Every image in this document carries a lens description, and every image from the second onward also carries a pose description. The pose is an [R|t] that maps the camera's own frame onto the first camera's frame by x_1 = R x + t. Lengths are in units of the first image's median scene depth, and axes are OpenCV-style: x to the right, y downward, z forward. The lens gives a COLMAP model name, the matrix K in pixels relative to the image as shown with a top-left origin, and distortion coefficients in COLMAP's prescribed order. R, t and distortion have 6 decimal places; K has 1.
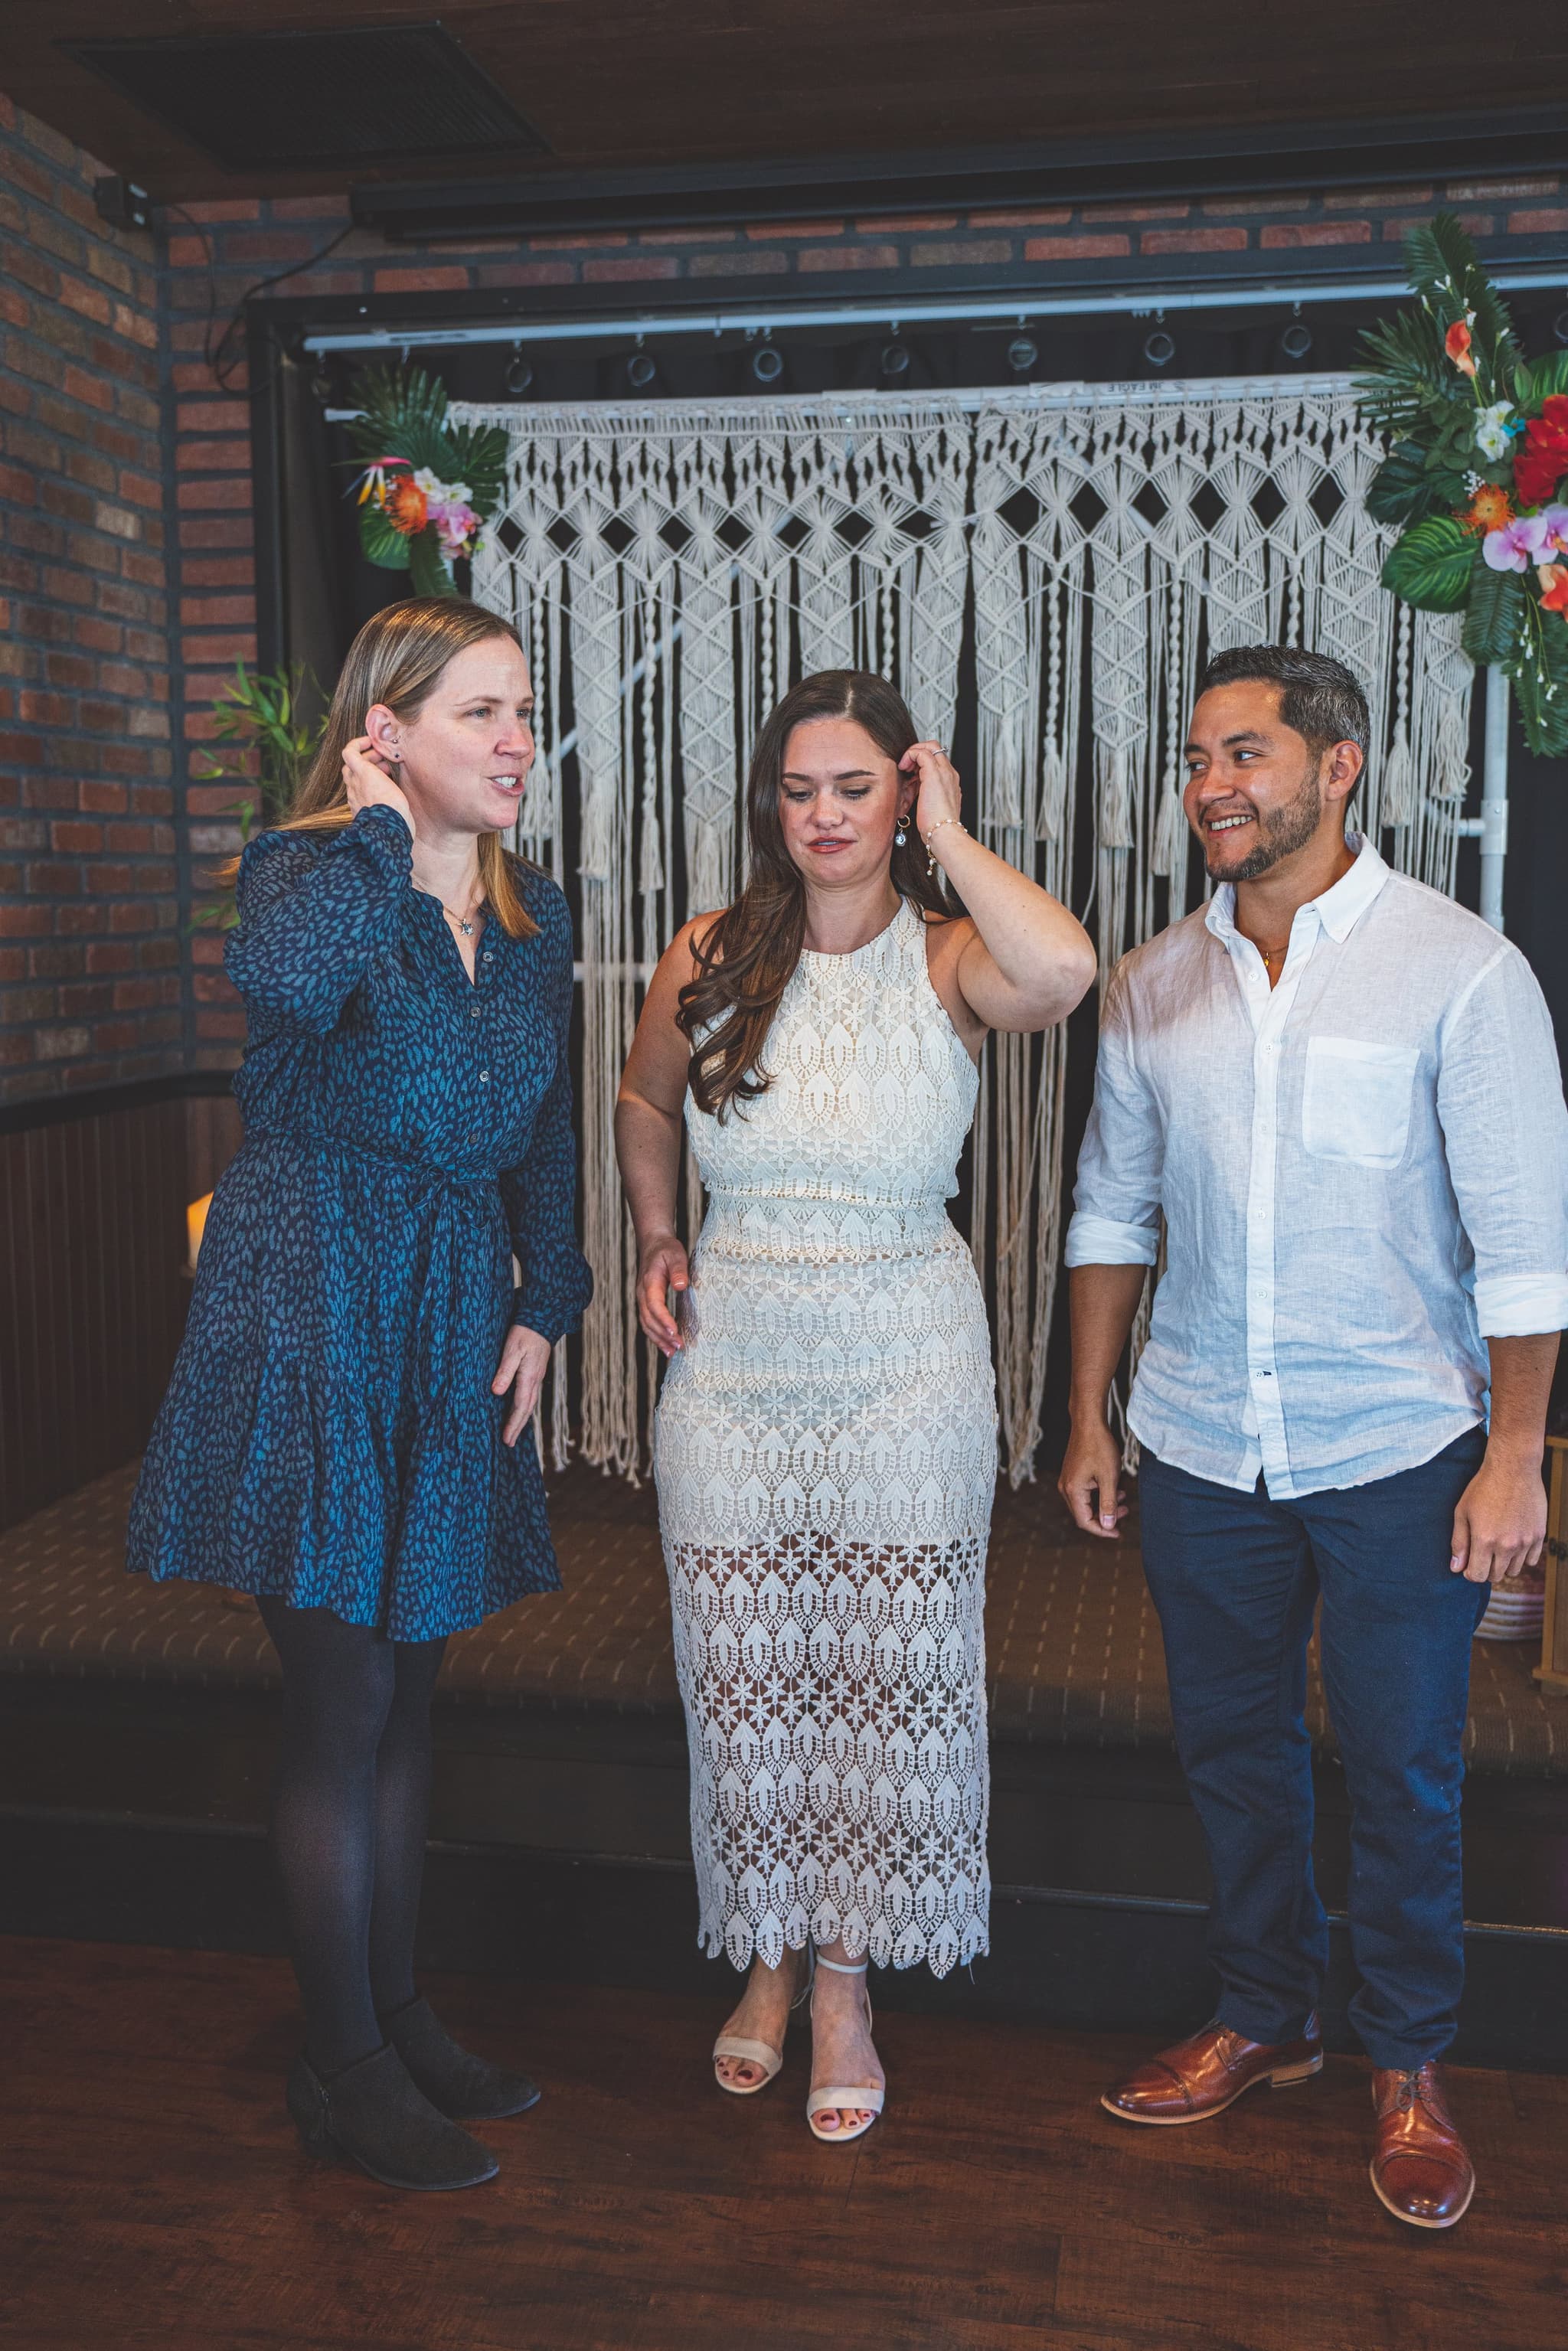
lens RADIAL K [[2160.6, 0, 836.5], [0, 2160.6, 1150.6], [0, 0, 1]] dist [0.075553, 0.000000]
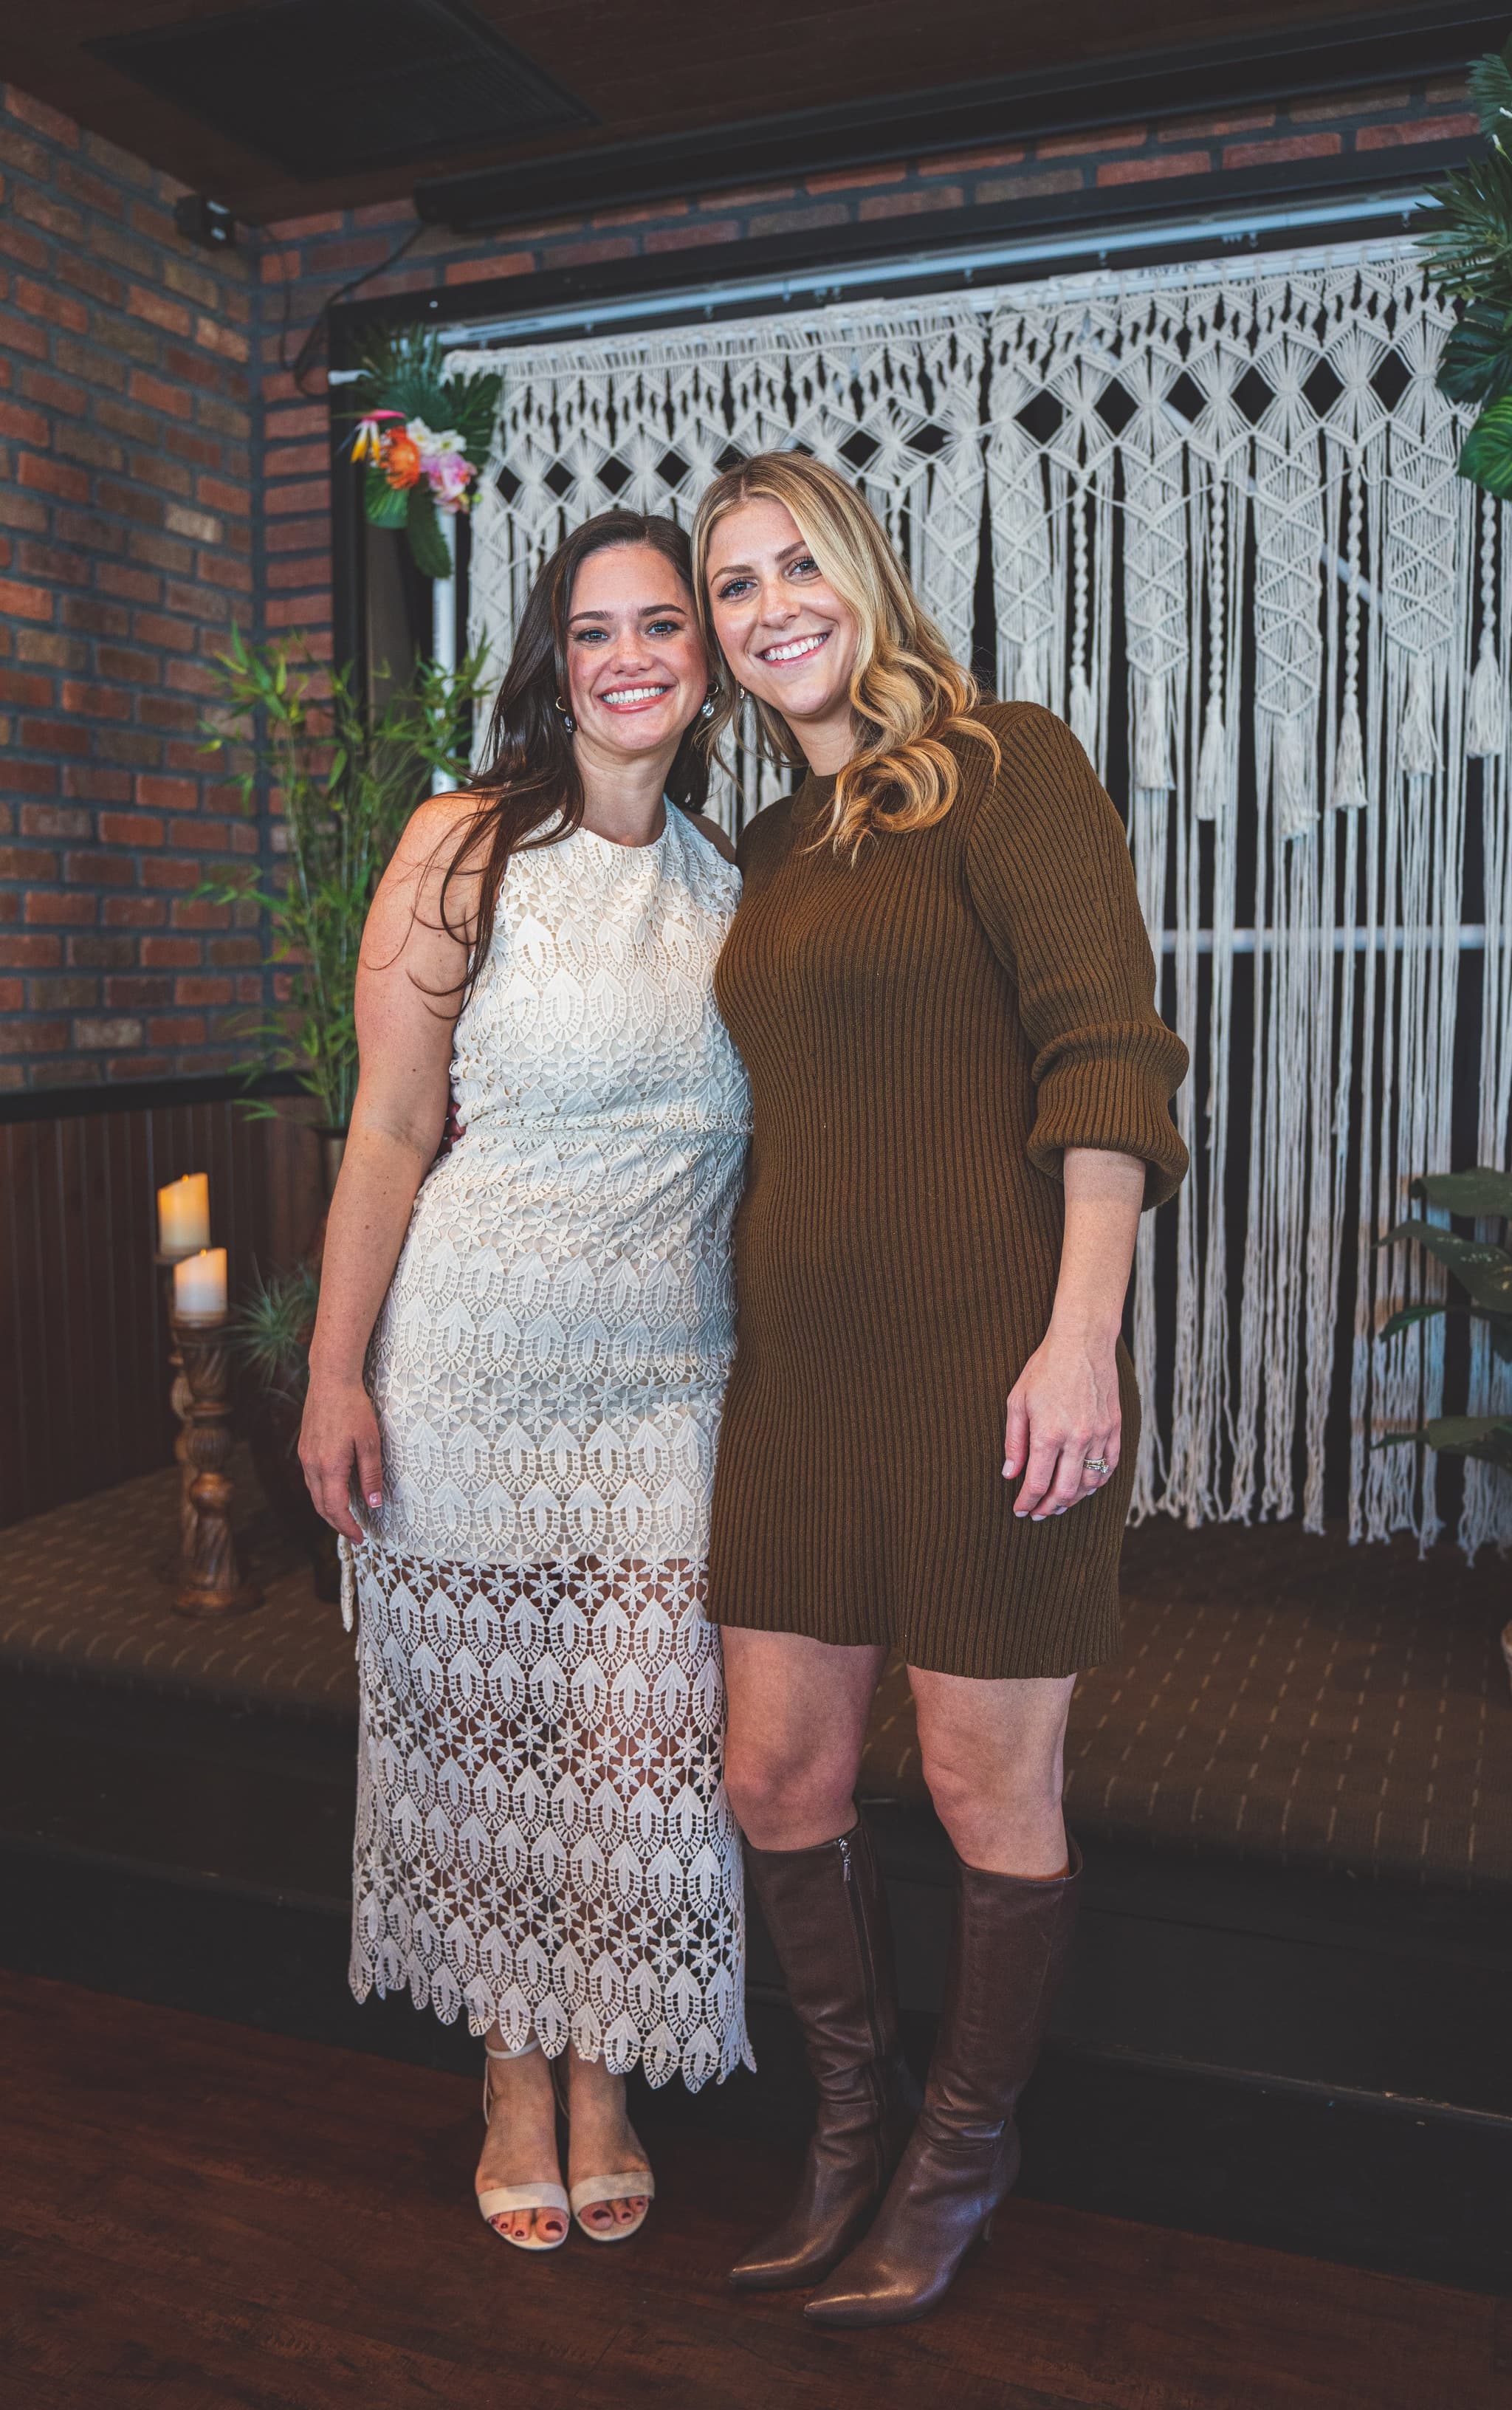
lens RADIAL K [[2034.0, 0, 726.9], [0, 2034.0, 1163.7], [0, 0, 1]] dist [-0.046881, 0.004866]
pose [[0.977366, 0.011066, -0.211266, 0.134468], [-0.016912, 0.999522, -0.025886, 0.033499], [0.210879, 0.028873, 0.977086, 0.175122]]
